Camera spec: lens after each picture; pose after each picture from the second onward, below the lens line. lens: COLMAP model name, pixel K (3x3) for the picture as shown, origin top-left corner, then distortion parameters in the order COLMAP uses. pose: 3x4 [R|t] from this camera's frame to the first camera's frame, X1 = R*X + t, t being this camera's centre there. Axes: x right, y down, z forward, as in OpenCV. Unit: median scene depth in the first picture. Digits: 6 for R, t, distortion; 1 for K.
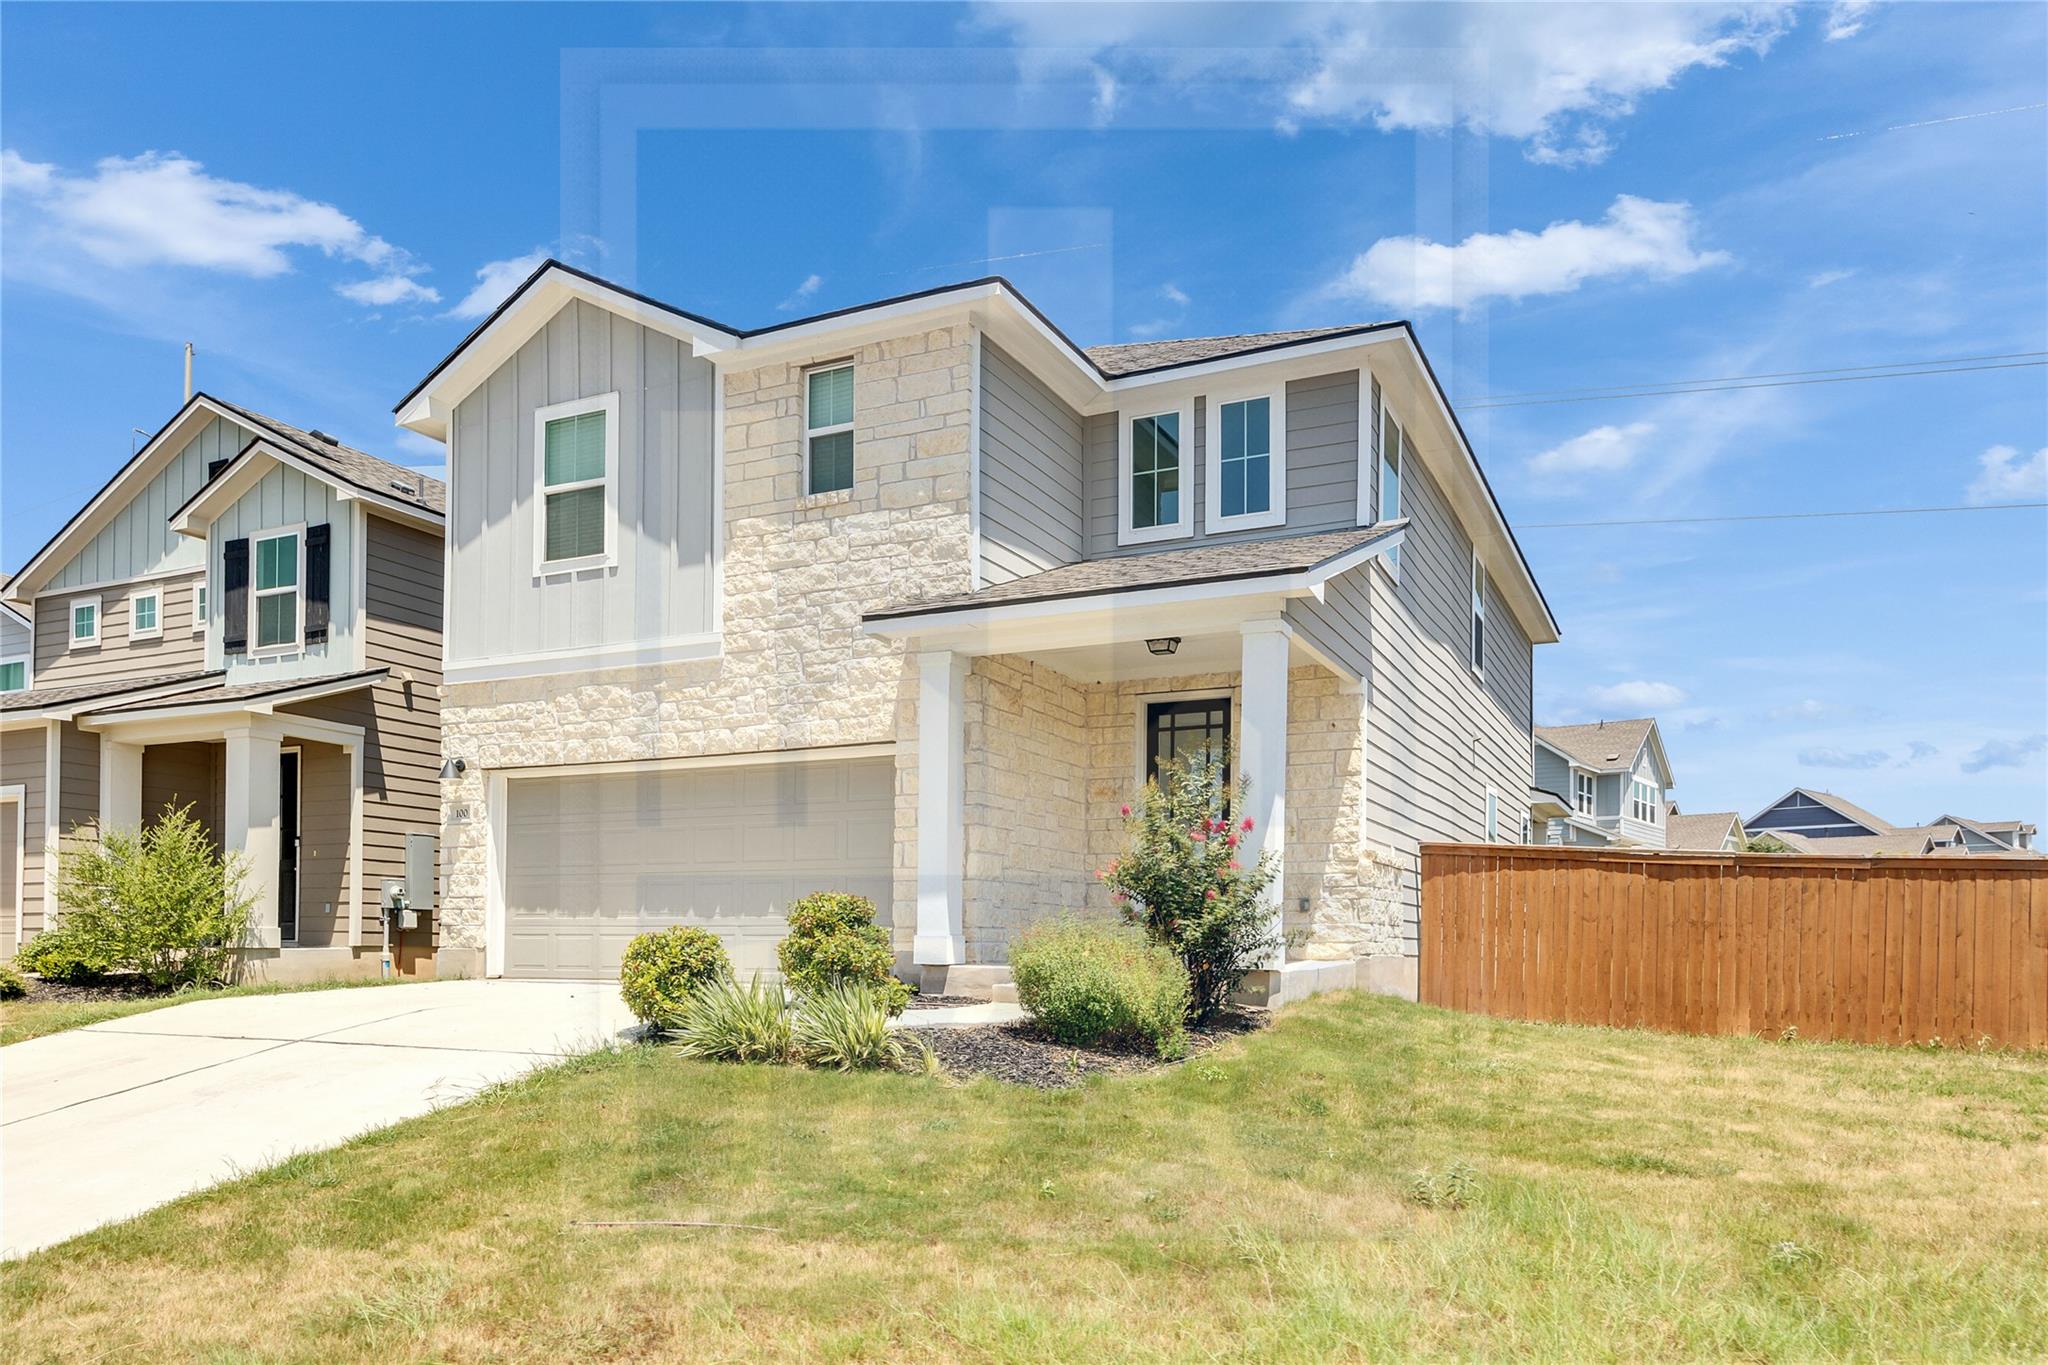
lens RADIAL K [[1144.0, 0, 1015.8], [0, 1144.0, 692.5], [0, 0, 1]] dist [0.001854, 0.000037]
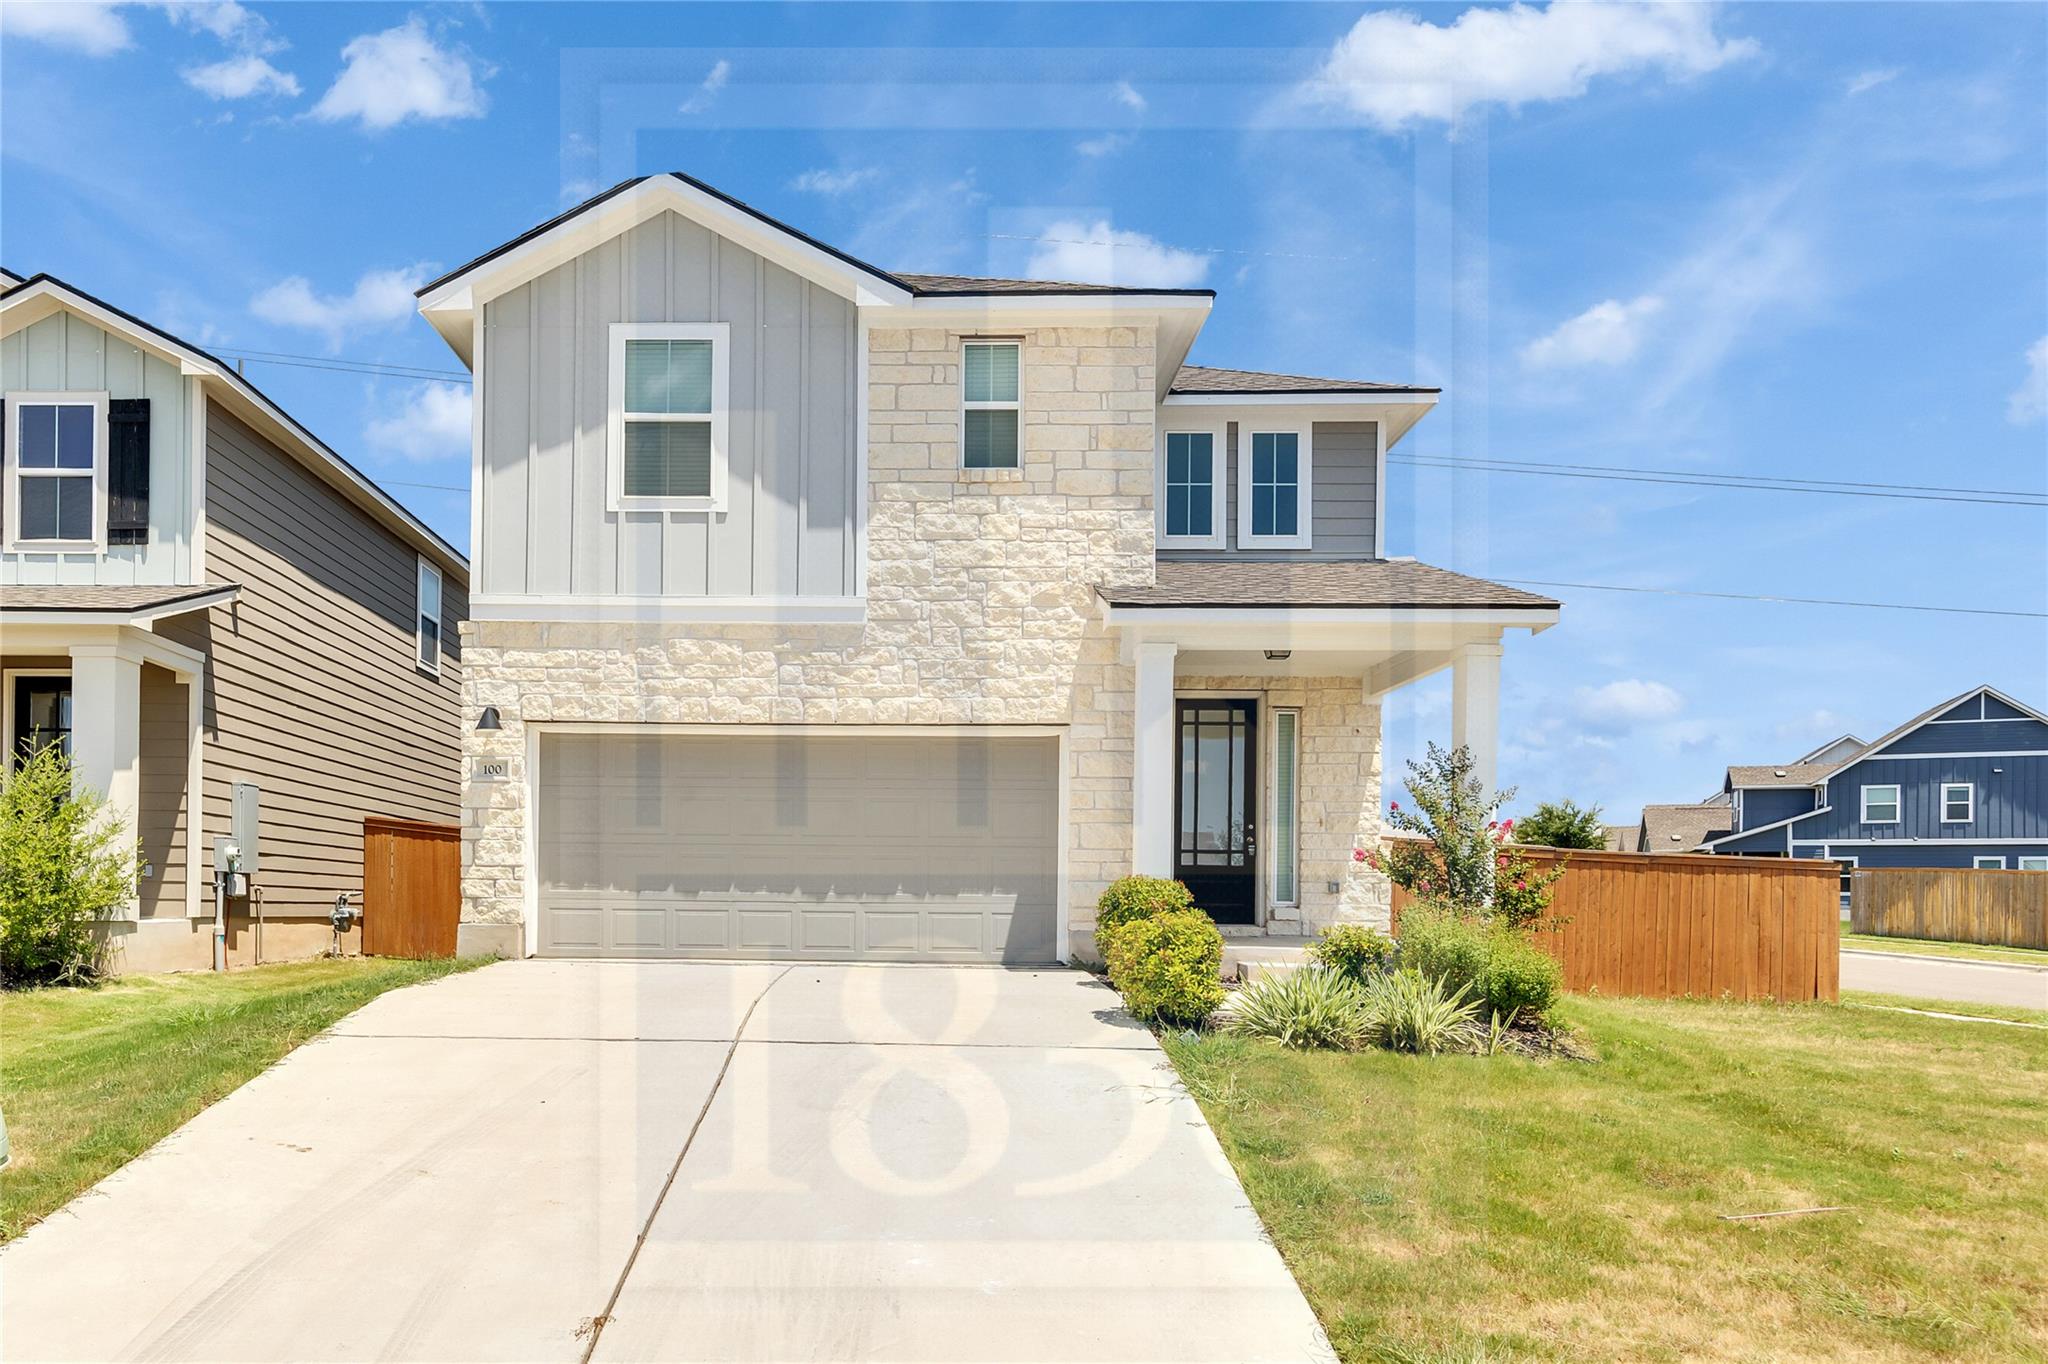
lens RADIAL K [[1102.2, 0, 895.9], [0, 1102.2, 677.6], [0, 0, 1]] dist [0.002174, 0.000579]
pose [[0.939472, 0.075061, 0.334303, -0.506717], [-0.079238, 0.996855, -0.001147, 0.012732], [-0.333338, -0.025412, 0.942465, 0.111719]]
